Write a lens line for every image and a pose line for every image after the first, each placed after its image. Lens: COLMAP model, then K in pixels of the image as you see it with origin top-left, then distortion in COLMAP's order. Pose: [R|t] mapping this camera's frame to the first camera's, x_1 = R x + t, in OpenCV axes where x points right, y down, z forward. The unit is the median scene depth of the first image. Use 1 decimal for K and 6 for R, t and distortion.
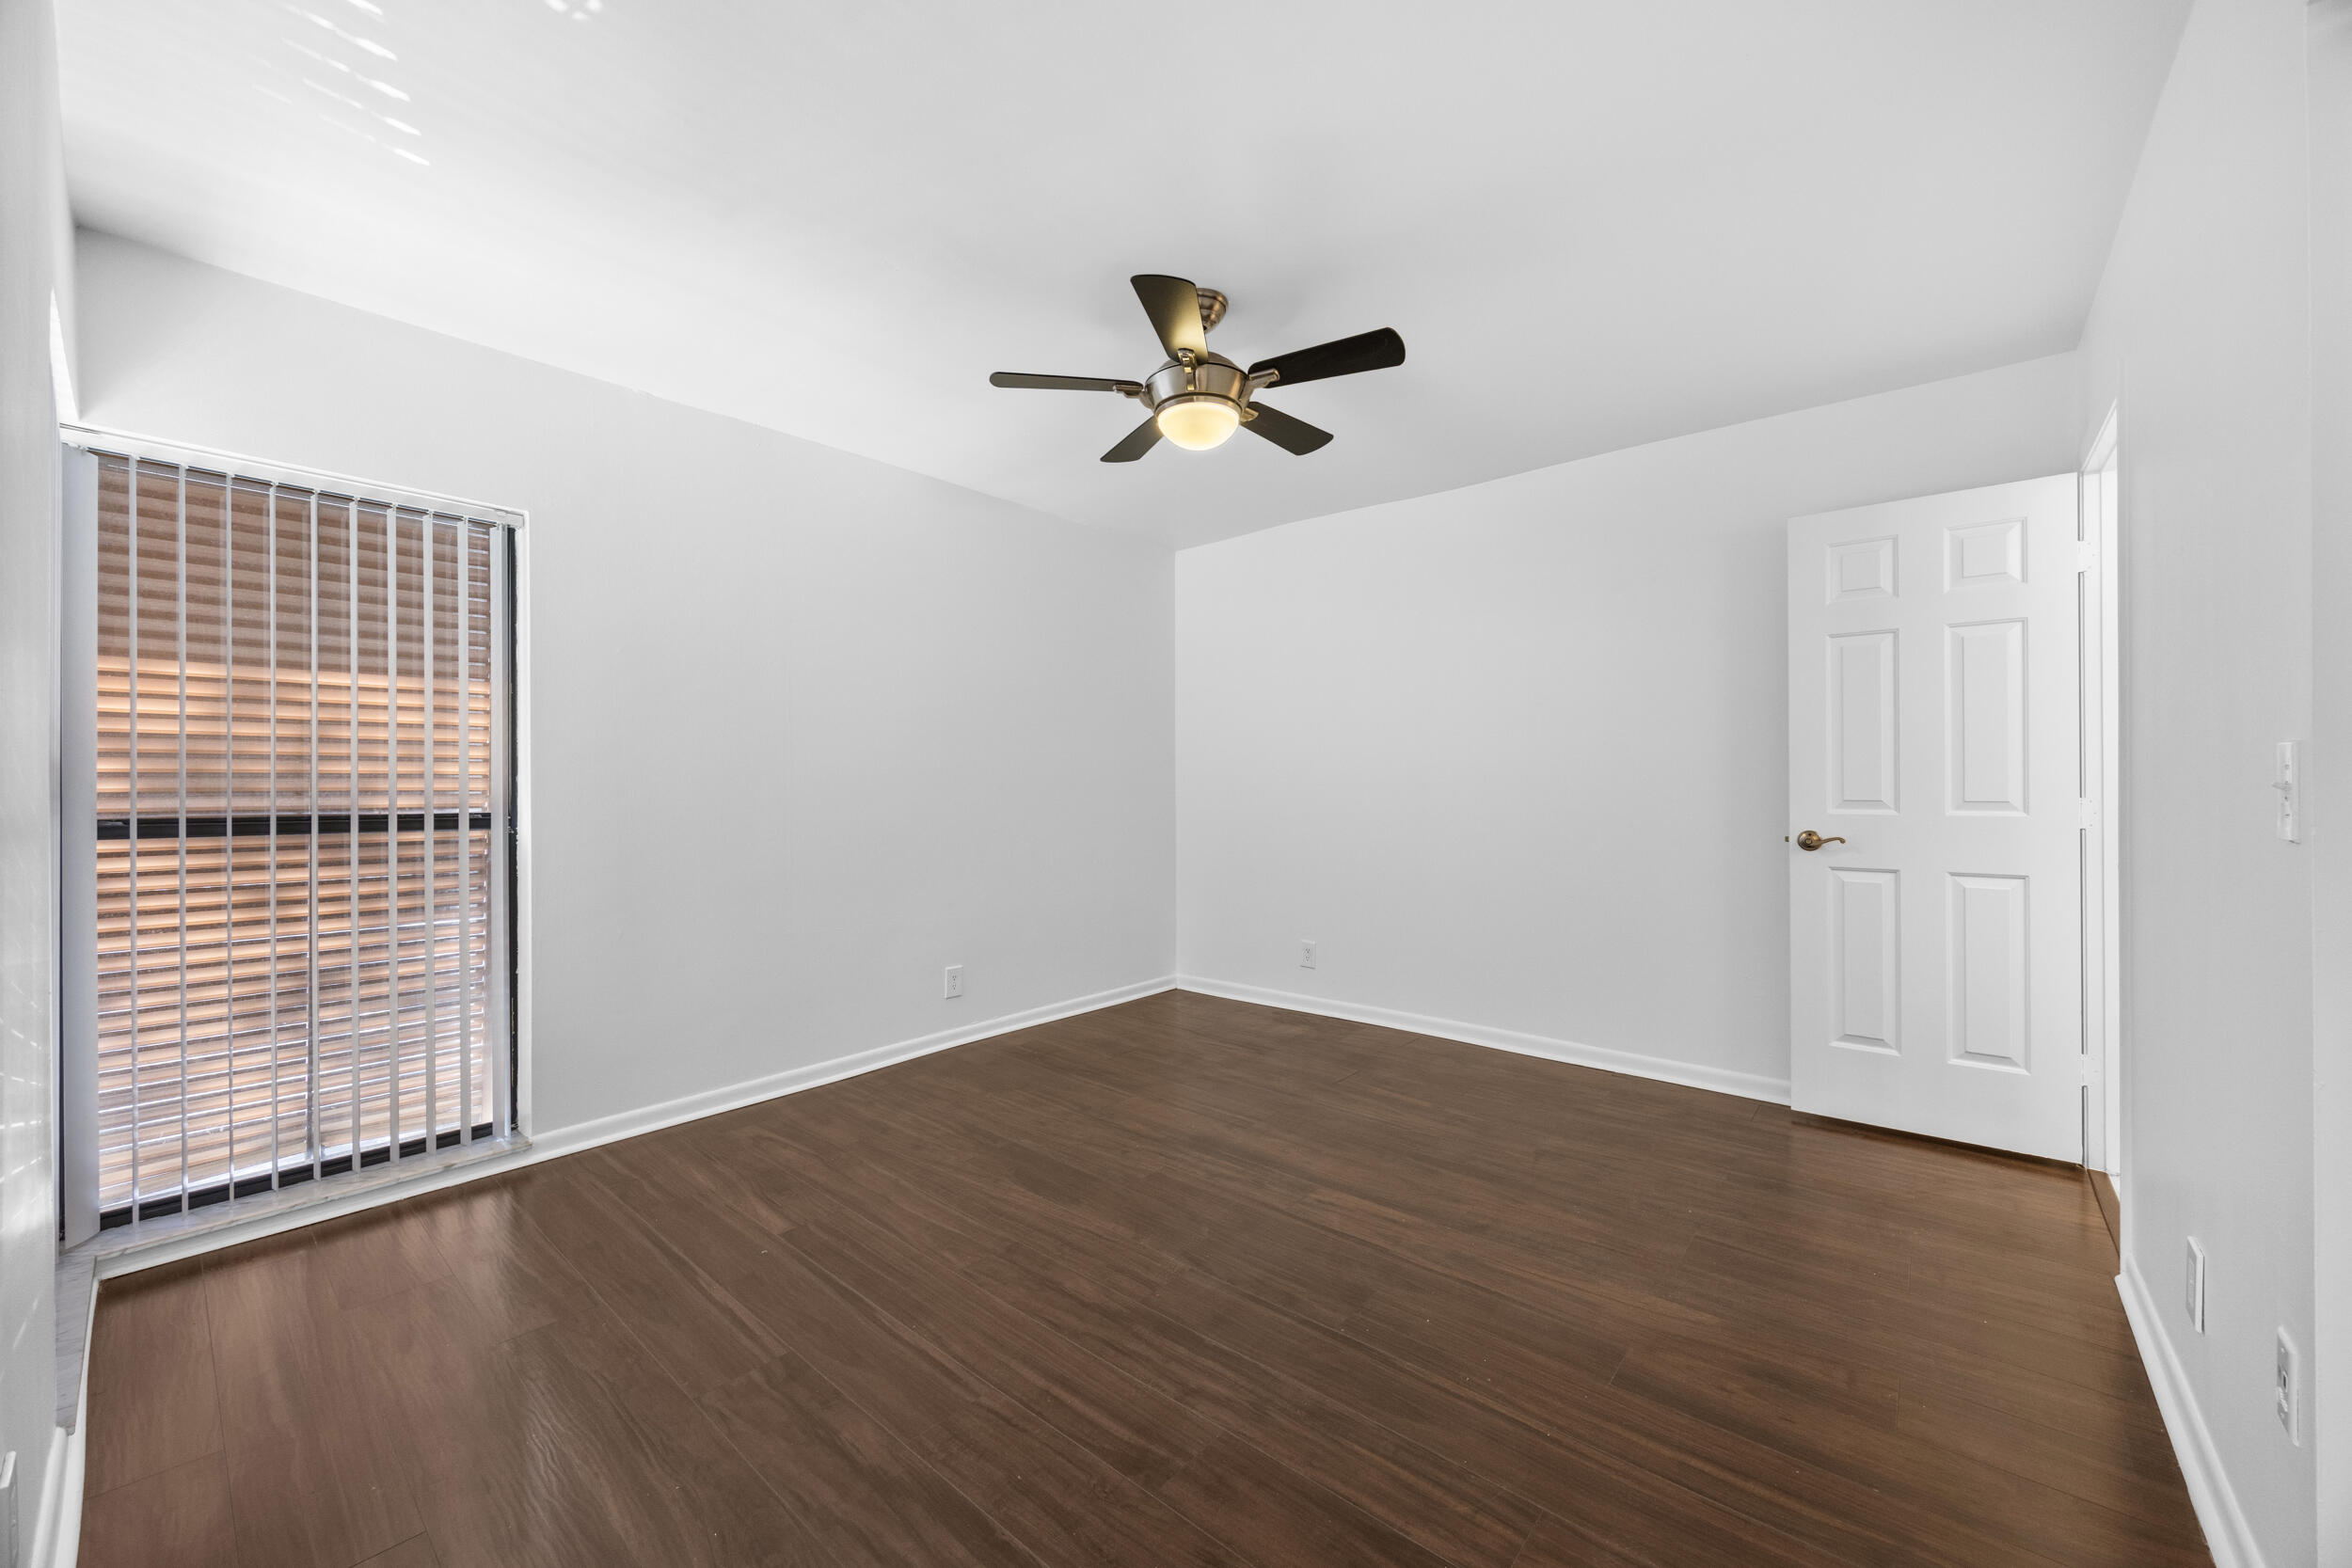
lens RADIAL K [[888.3, 0, 1178.9], [0, 888.3, 782.3], [0, 0, 1]] dist [0.000100, -0.000385]
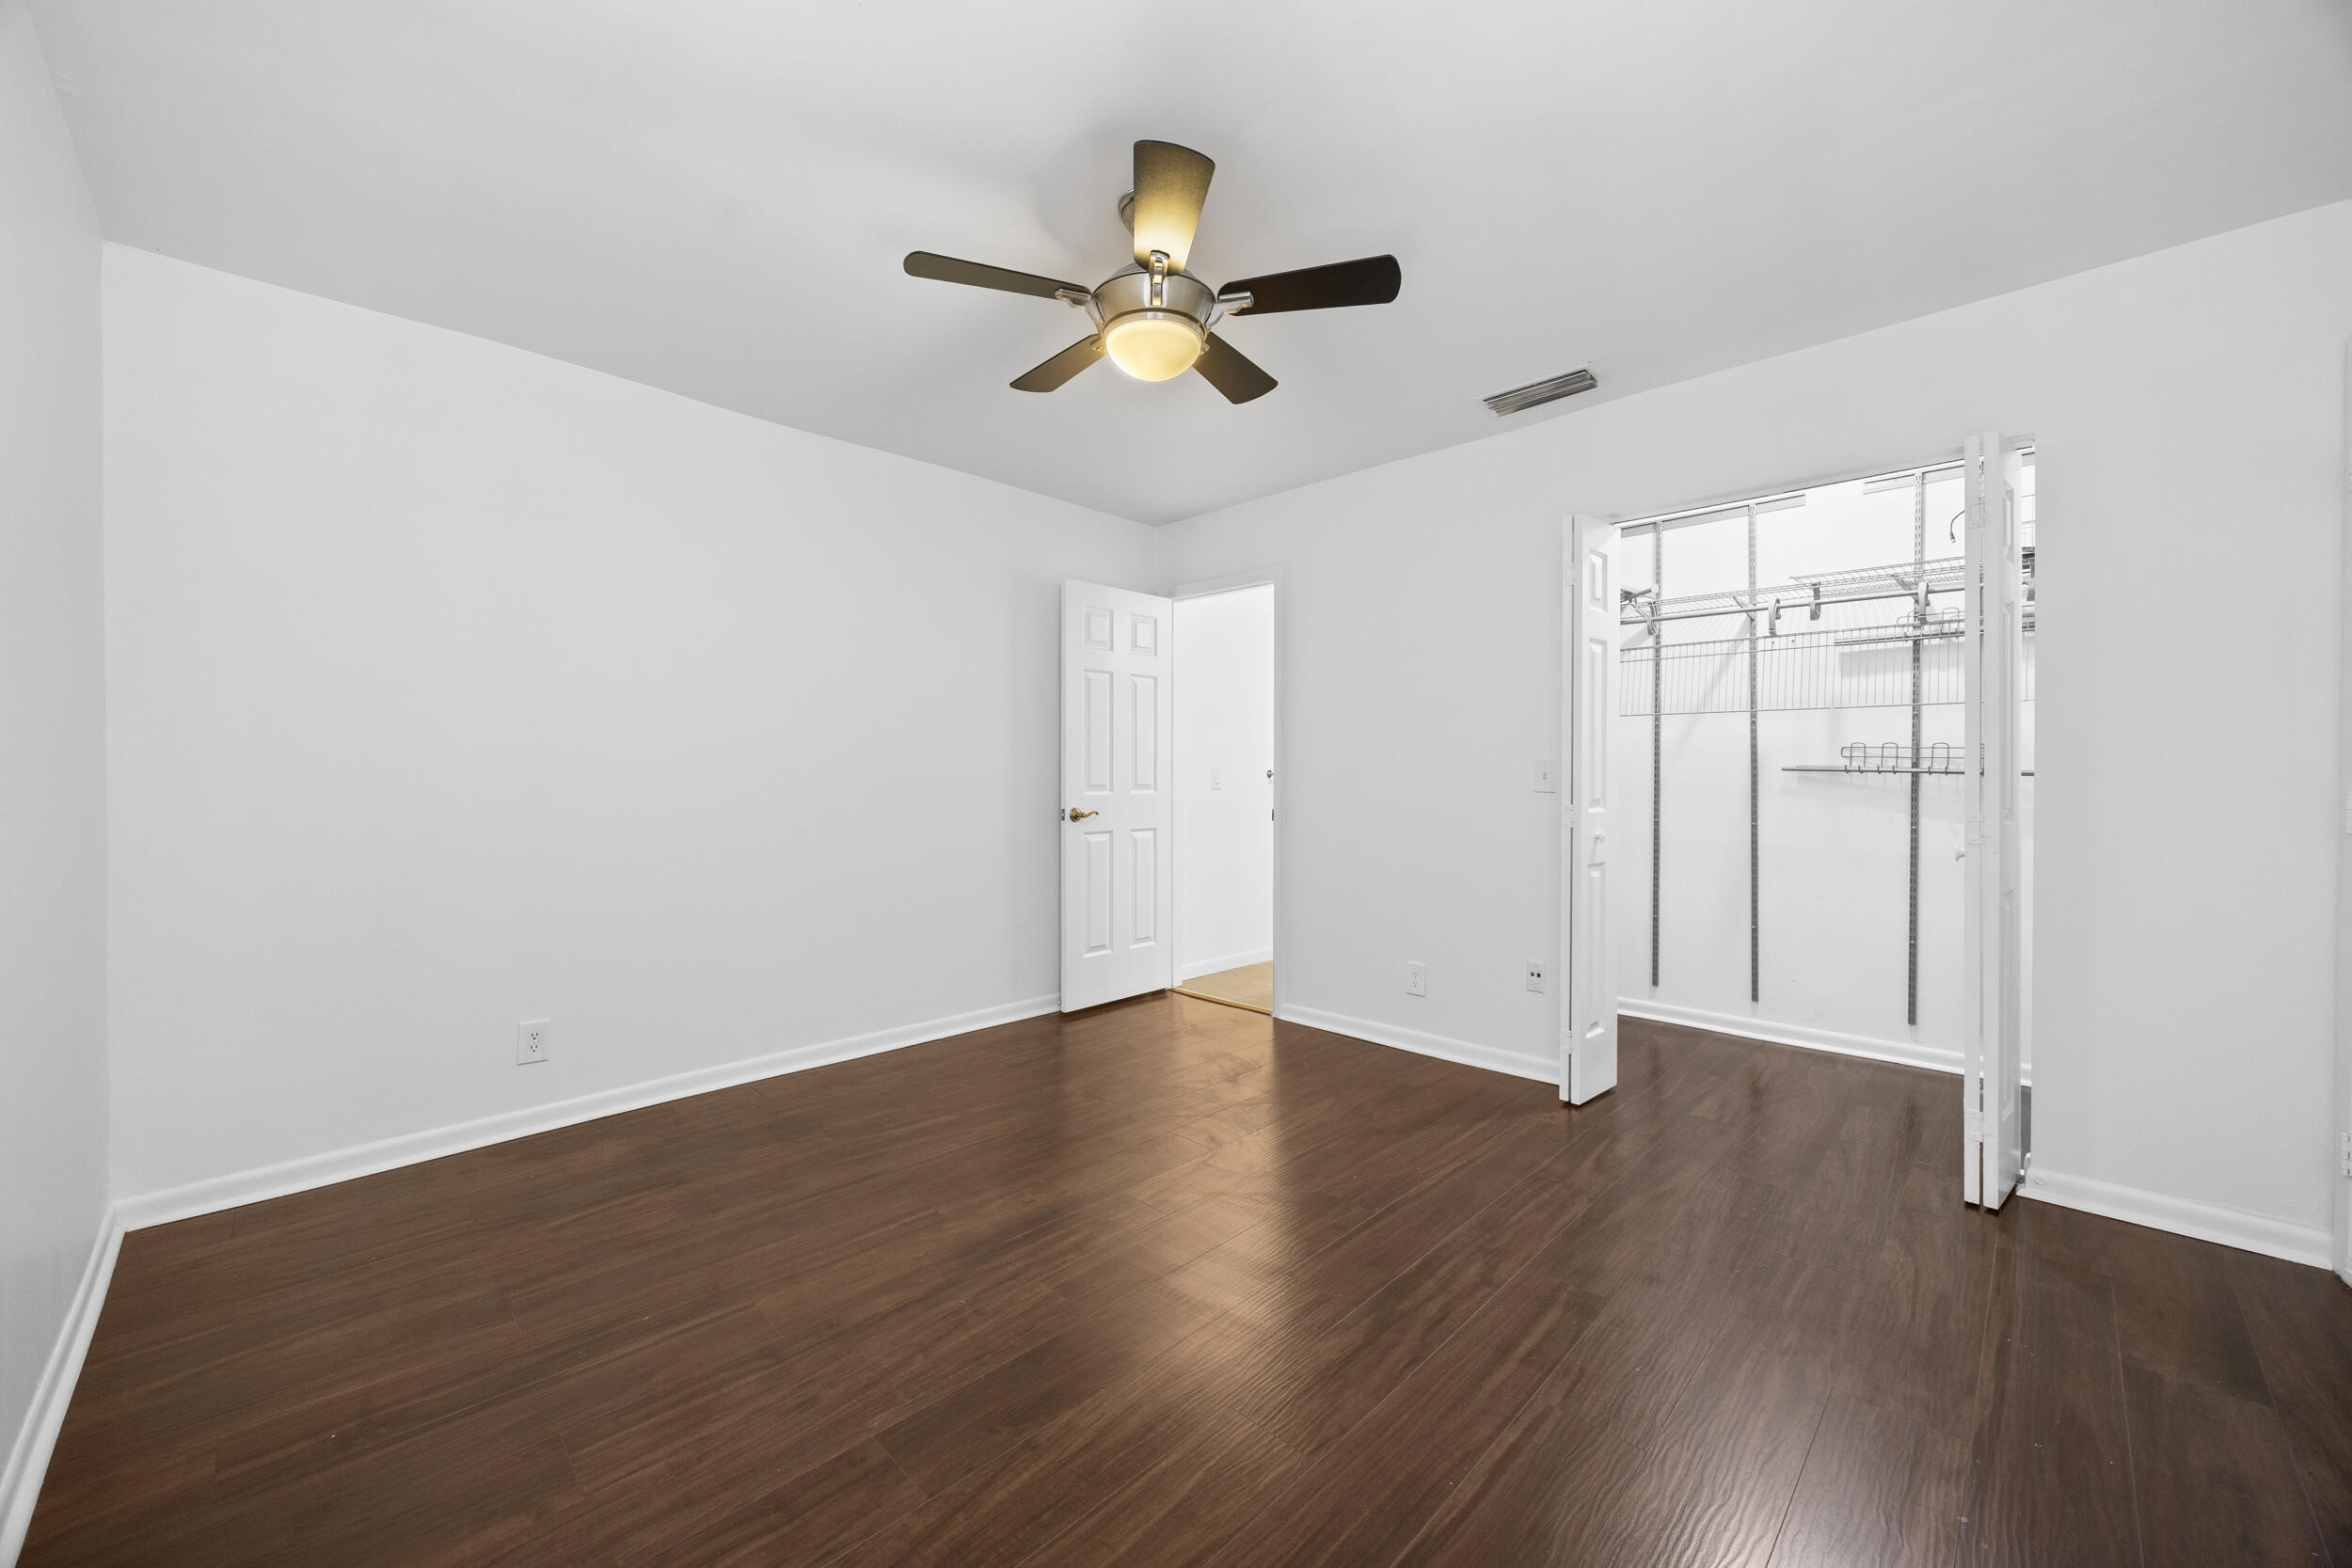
lens RADIAL K [[888.3, 0, 1178.9], [0, 888.3, 782.3], [0, 0, 1]] dist [0.000100, -0.000385]
pose [[0.072460, -0.004482, 0.997361, -0.668325], [-0.001880, 0.999988, 0.004630, 0.007747], [-0.997370, -0.002211, 0.072450, 0.738061]]
